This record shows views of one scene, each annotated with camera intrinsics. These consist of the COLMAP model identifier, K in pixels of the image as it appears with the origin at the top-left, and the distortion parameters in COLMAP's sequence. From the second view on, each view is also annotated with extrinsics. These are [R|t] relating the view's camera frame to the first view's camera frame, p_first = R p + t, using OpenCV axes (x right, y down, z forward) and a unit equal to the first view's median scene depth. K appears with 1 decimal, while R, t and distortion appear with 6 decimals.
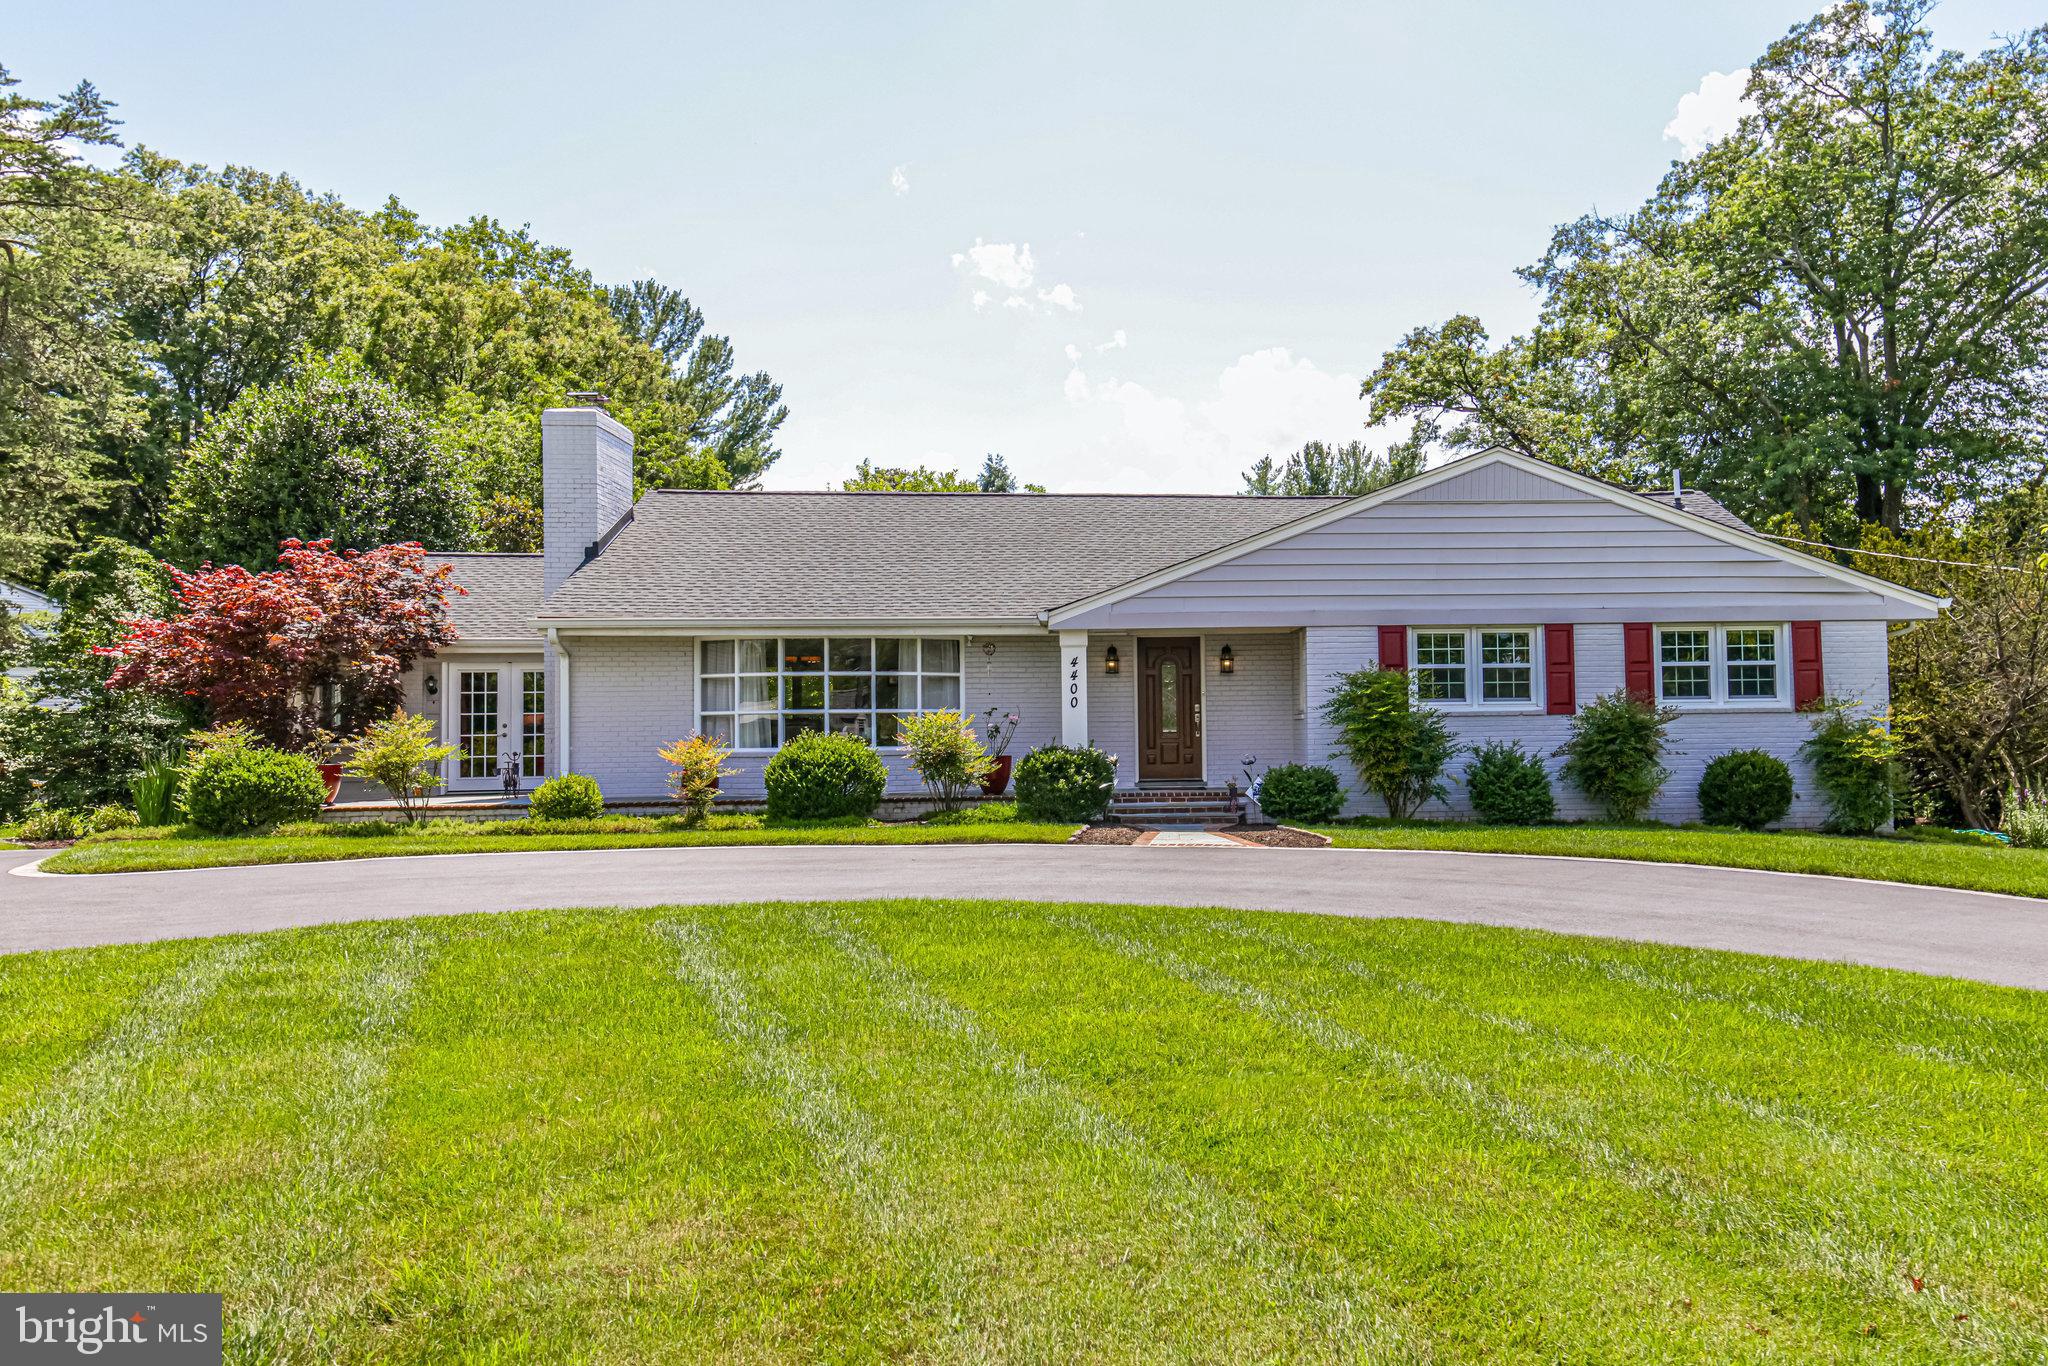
lens RADIAL K [[1703.3, 0, 1174.2], [0, 1703.3, 679.9], [0, 0, 1]] dist [0.139406, -0.011352]
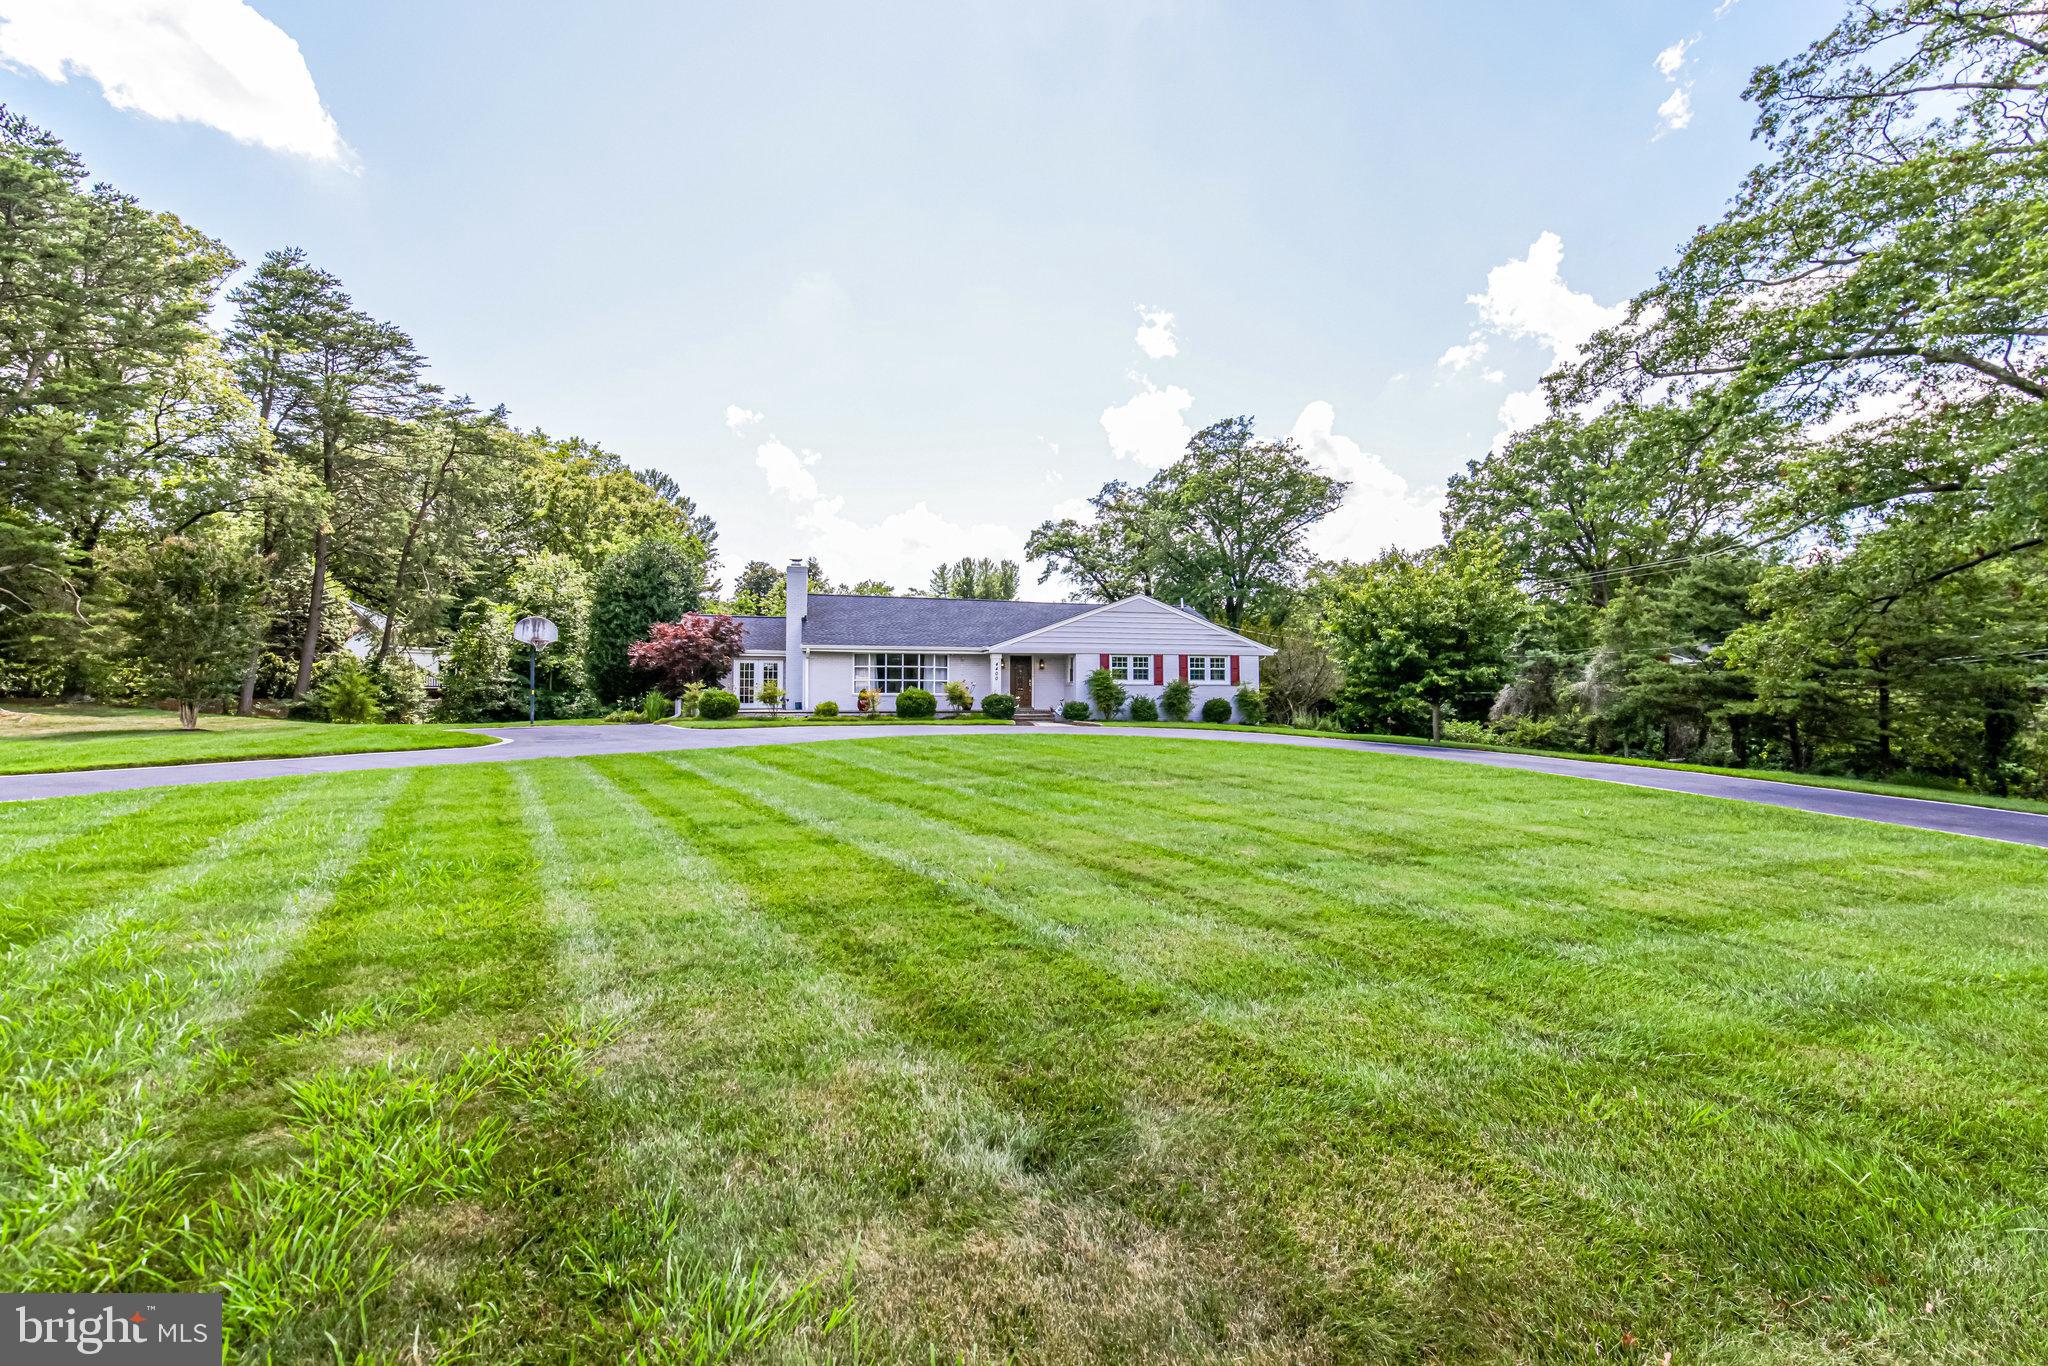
lens RADIAL K [[878.4, 0, 1024.0], [0, 878.4, 683.0], [0, 0, 1]] dist [0.000478, 0.000781]
pose [[0.981551, 0.015250, 0.190591, -0.257773], [-0.018106, 0.999748, 0.013252, 0.000500], [-0.190341, -0.016458, 0.981580, -0.388700]]
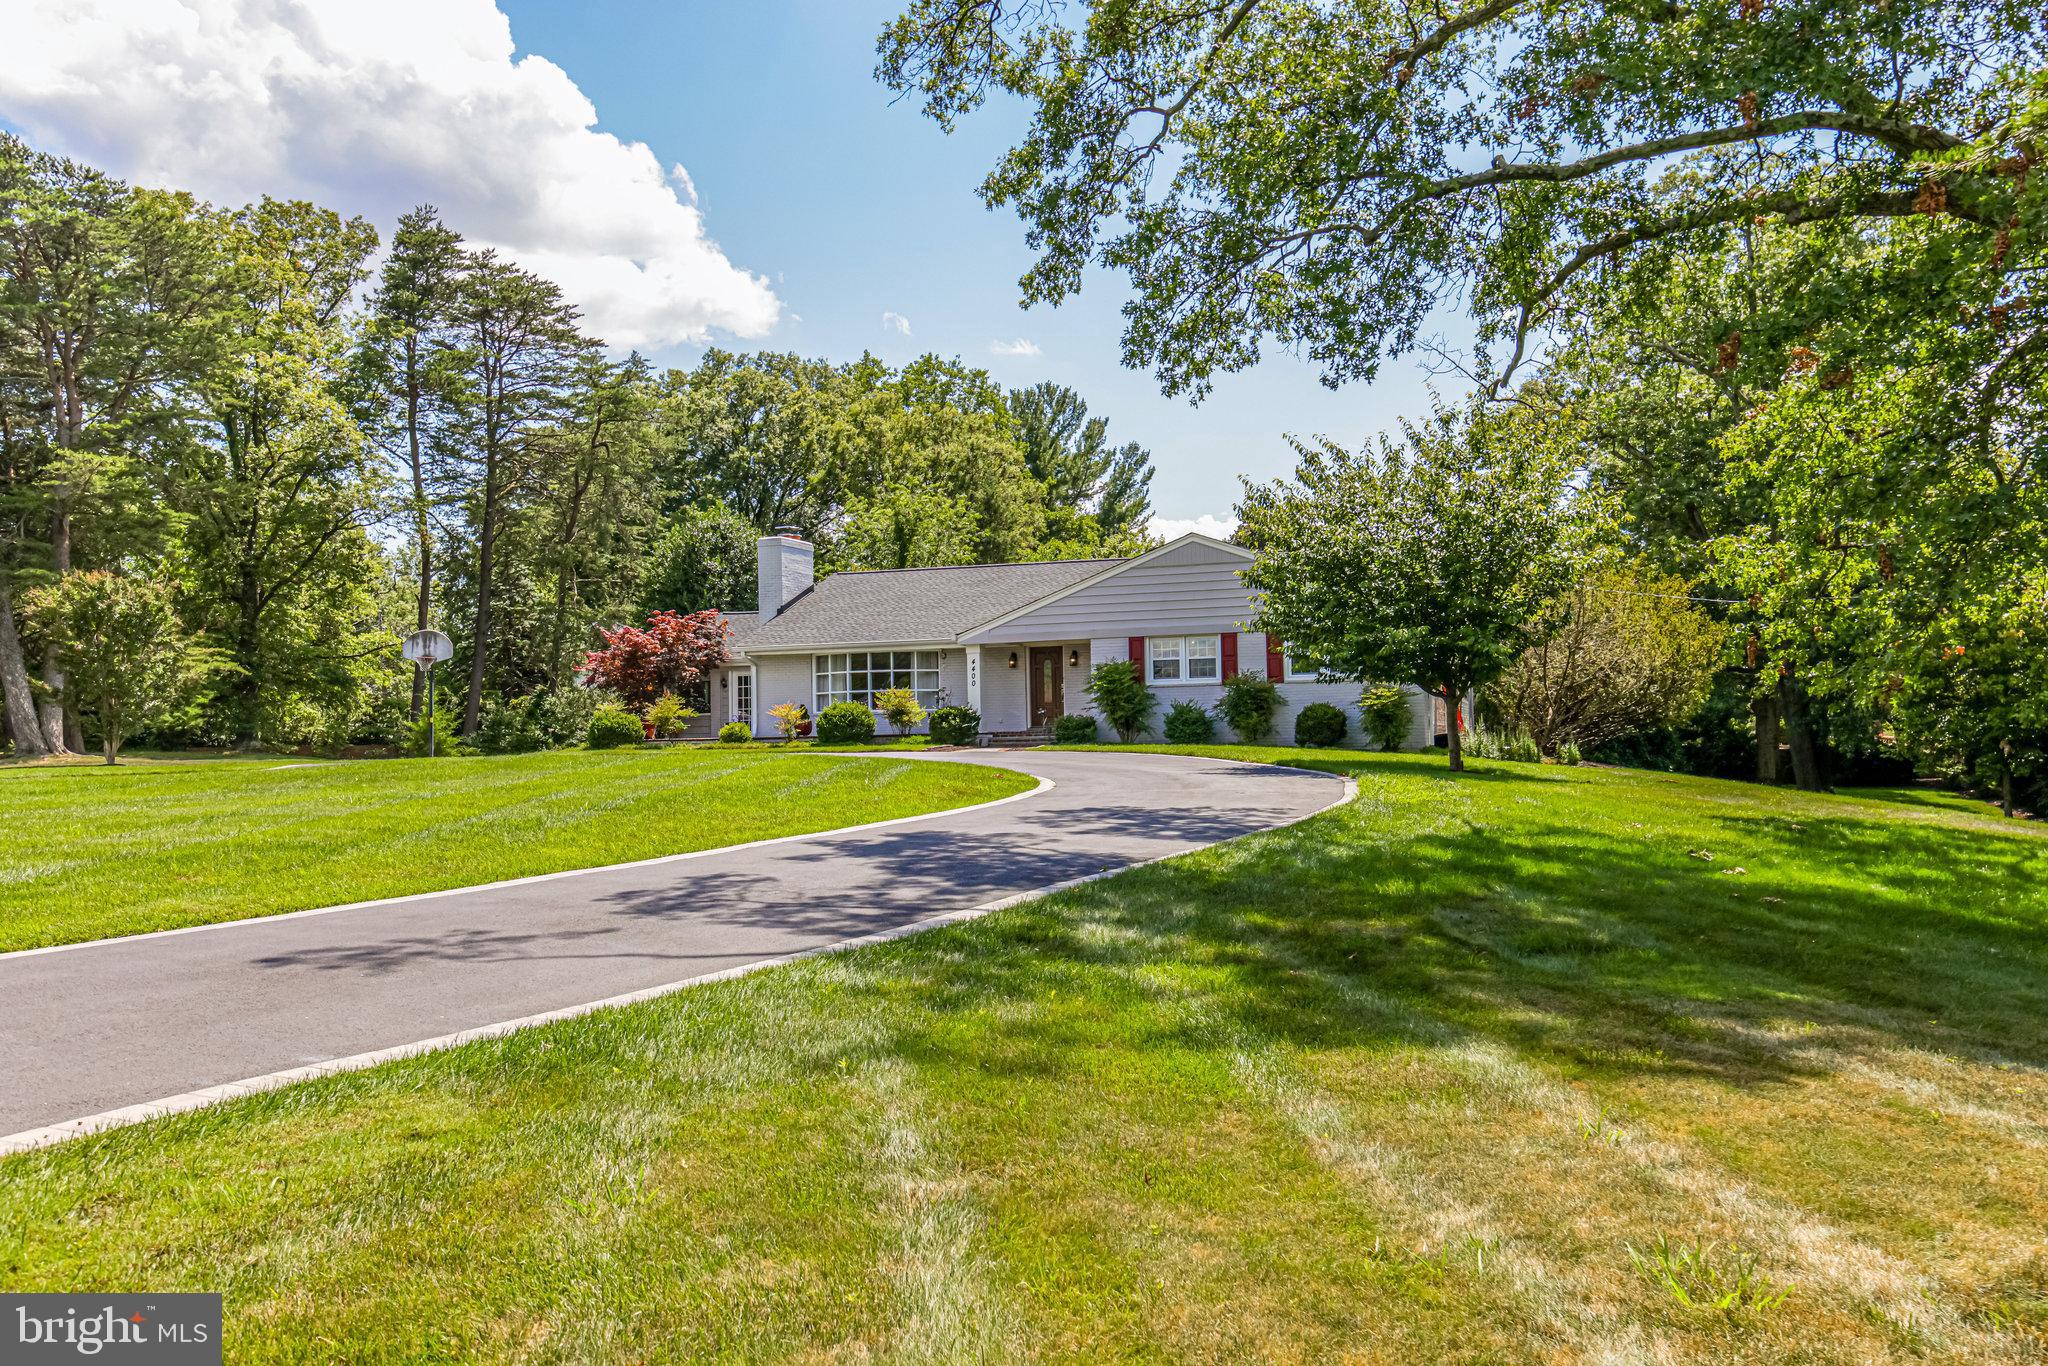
lens RADIAL K [[1620.0, 0, 1024.0], [0, 1620.0, 683.0], [0, 0, 1]] dist [0.126442, -0.002622]
pose [[0.920158, -0.021816, -0.390939, 0.609720], [0.020775, 0.999760, -0.006892, 0.023400], [0.390996, -0.001780, 0.920391, -0.547434]]
